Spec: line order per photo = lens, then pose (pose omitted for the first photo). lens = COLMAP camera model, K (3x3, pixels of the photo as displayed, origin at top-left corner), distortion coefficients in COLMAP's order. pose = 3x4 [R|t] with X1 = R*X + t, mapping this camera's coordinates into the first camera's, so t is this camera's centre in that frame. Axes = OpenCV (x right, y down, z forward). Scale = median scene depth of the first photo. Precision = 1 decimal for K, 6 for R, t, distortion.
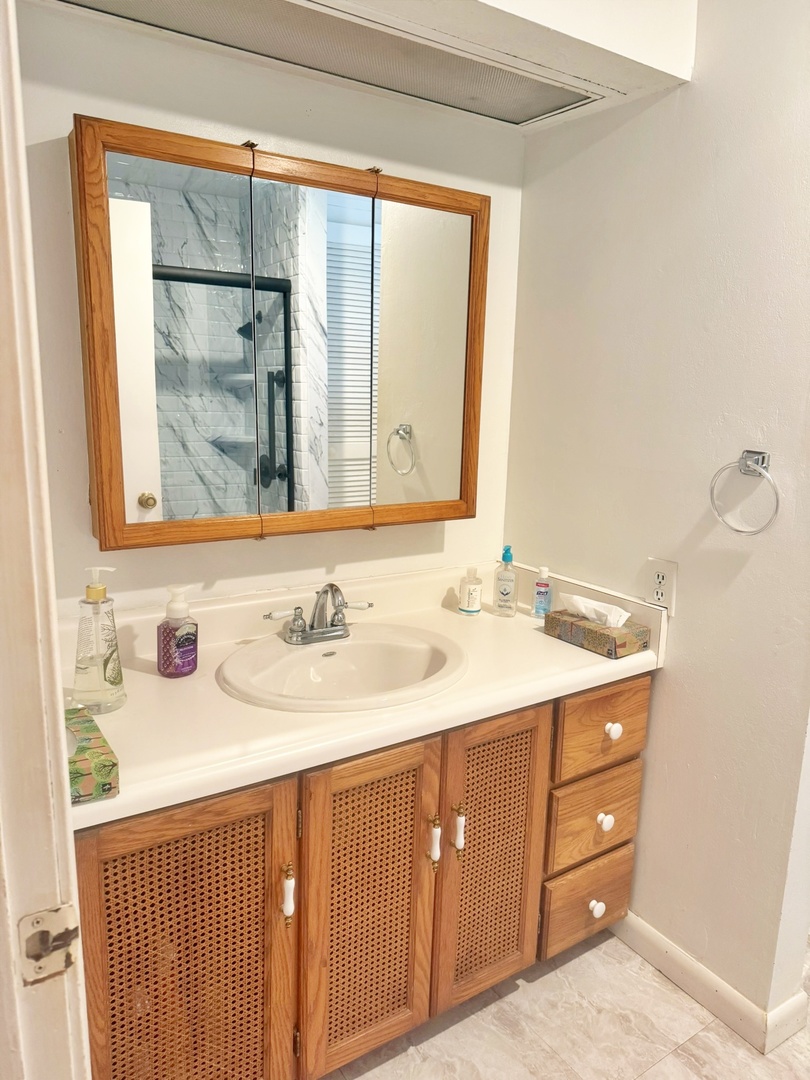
lens RADIAL K [[733.1, 0, 416.2], [0, 733.1, 540.9], [0, 0, 1]] dist [0.184097, -0.274668]
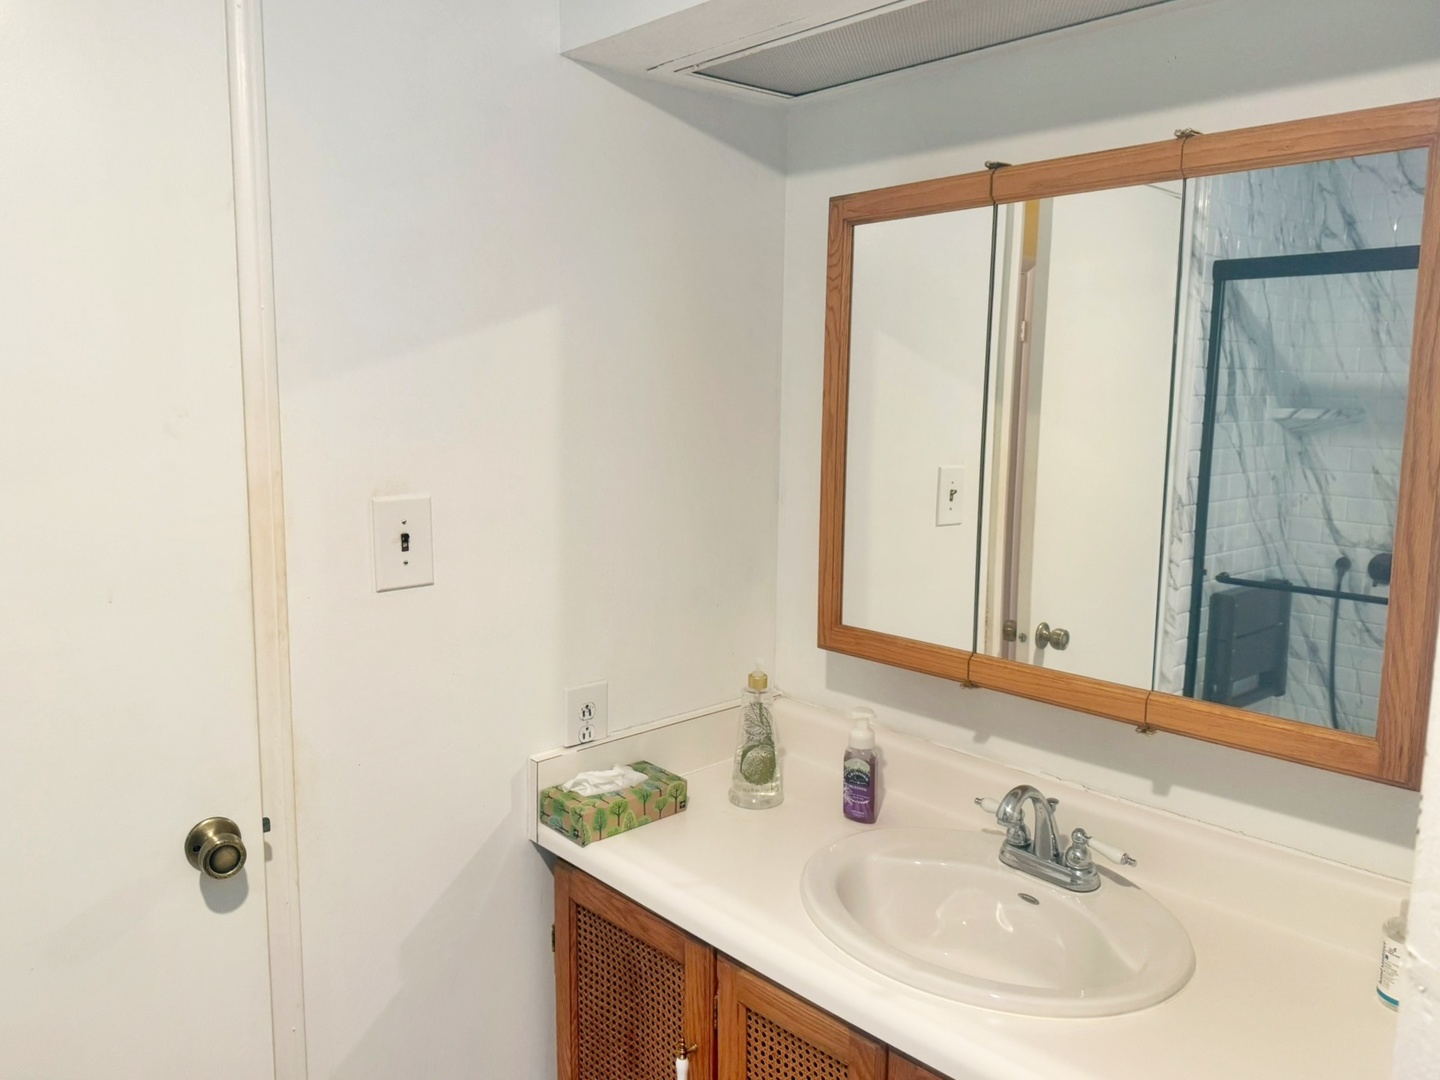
lens RADIAL K [[1071.4, 0, 720.0], [0, 1071.4, 540.0], [0, 0, 1]] dist [0.153373, -0.239017]
pose [[0.193454, 0.116193, -0.974205, 0.674433], [-0.208138, 0.975221, 0.074983, -0.153570], [0.958777, 0.188263, 0.212844, 0.464794]]
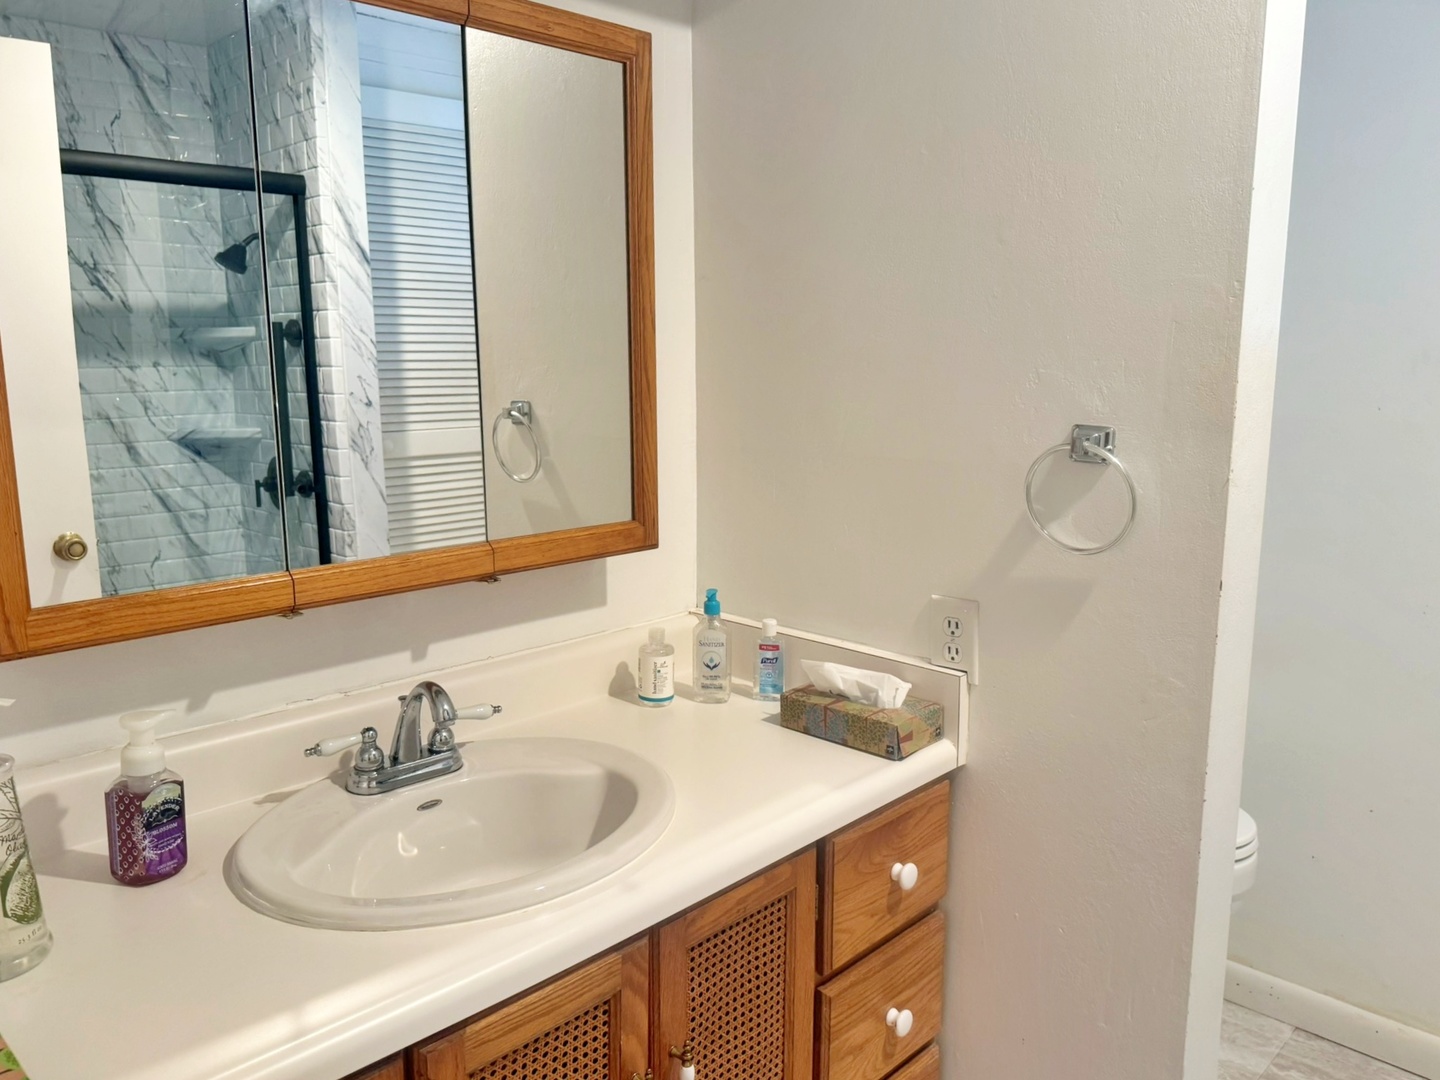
lens RADIAL K [[1071.4, 0, 720.0], [0, 1071.4, 540.0], [0, 0, 1]] dist [0.153373, -0.239017]
pose [[0.980247, -0.062019, 0.187799, -0.040657], [0.066150, 0.997685, -0.015805, -0.022455], [-0.186384, 0.027916, 0.982080, 0.113375]]
